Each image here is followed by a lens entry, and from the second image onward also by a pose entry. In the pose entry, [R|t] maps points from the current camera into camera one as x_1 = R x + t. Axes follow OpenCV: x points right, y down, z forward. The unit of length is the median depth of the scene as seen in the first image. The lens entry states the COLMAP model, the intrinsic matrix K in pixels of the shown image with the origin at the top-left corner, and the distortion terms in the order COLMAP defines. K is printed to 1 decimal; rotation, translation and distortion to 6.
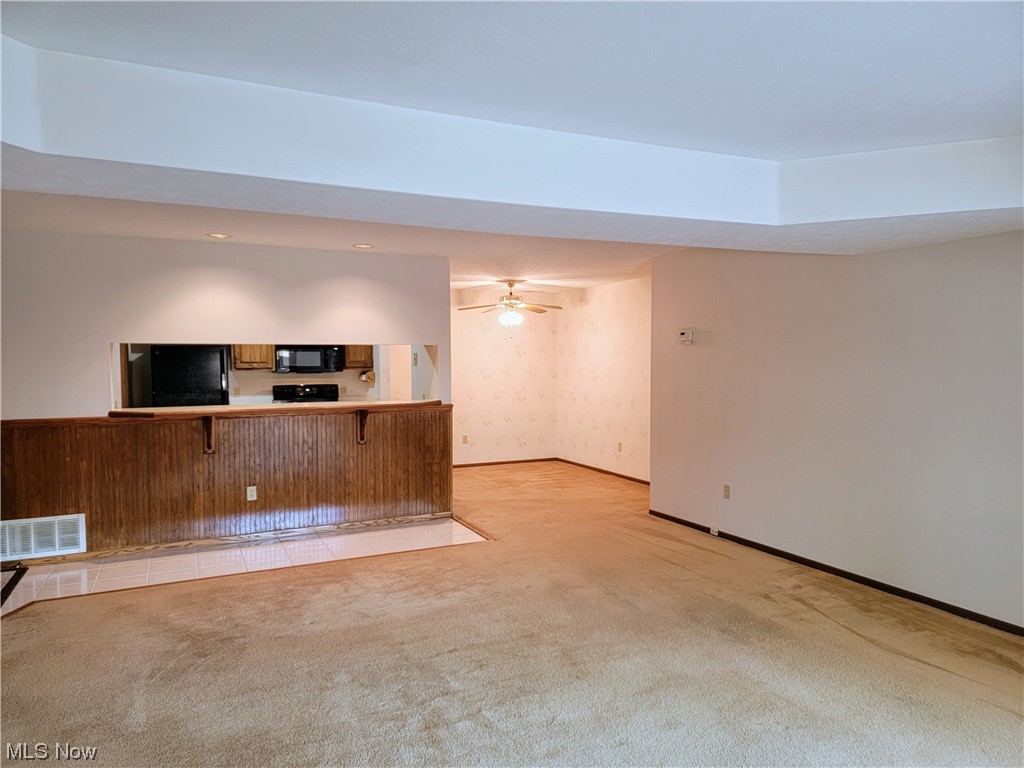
lens RADIAL K [[705.9, 0, 512.9], [0, 705.9, 382.8], [0, 0, 1]] dist [0.065167, -0.034291]
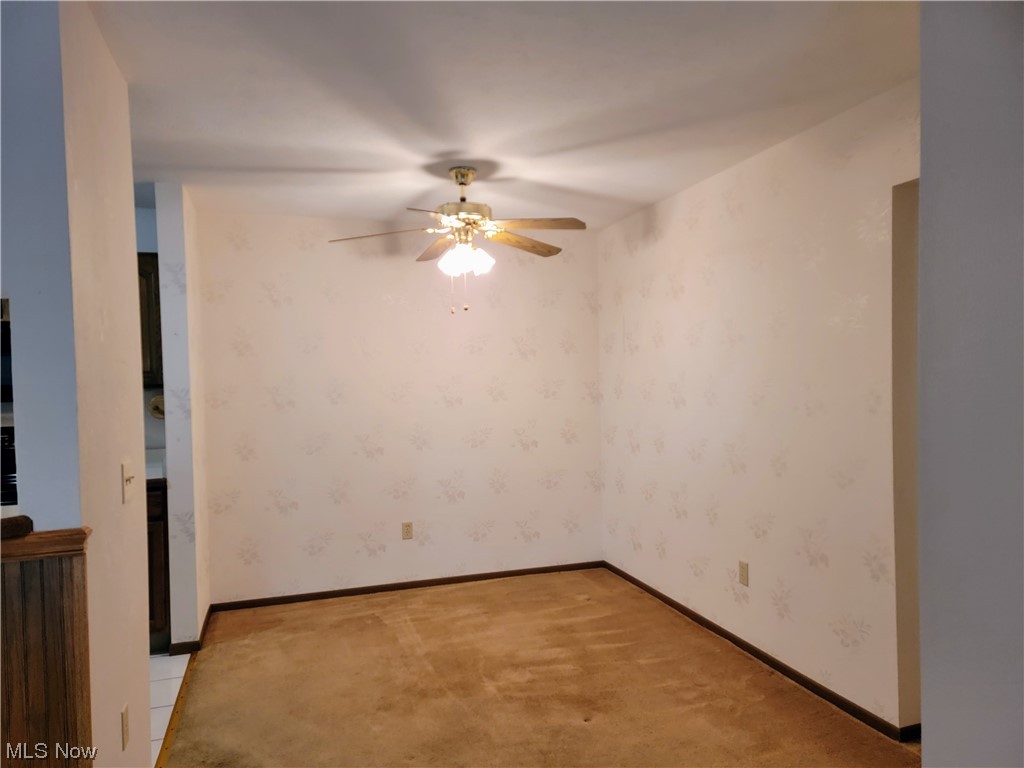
lens RADIAL K [[705.9, 0, 510.2], [0, 705.9, 389.7], [0, 0, 1]] dist [0.065167, -0.034291]
pose [[0.991547, -0.015123, -0.128862, 0.069619], [0.013445, 0.999813, -0.013884, -0.009486], [0.129048, 0.012034, 0.991565, 0.551743]]
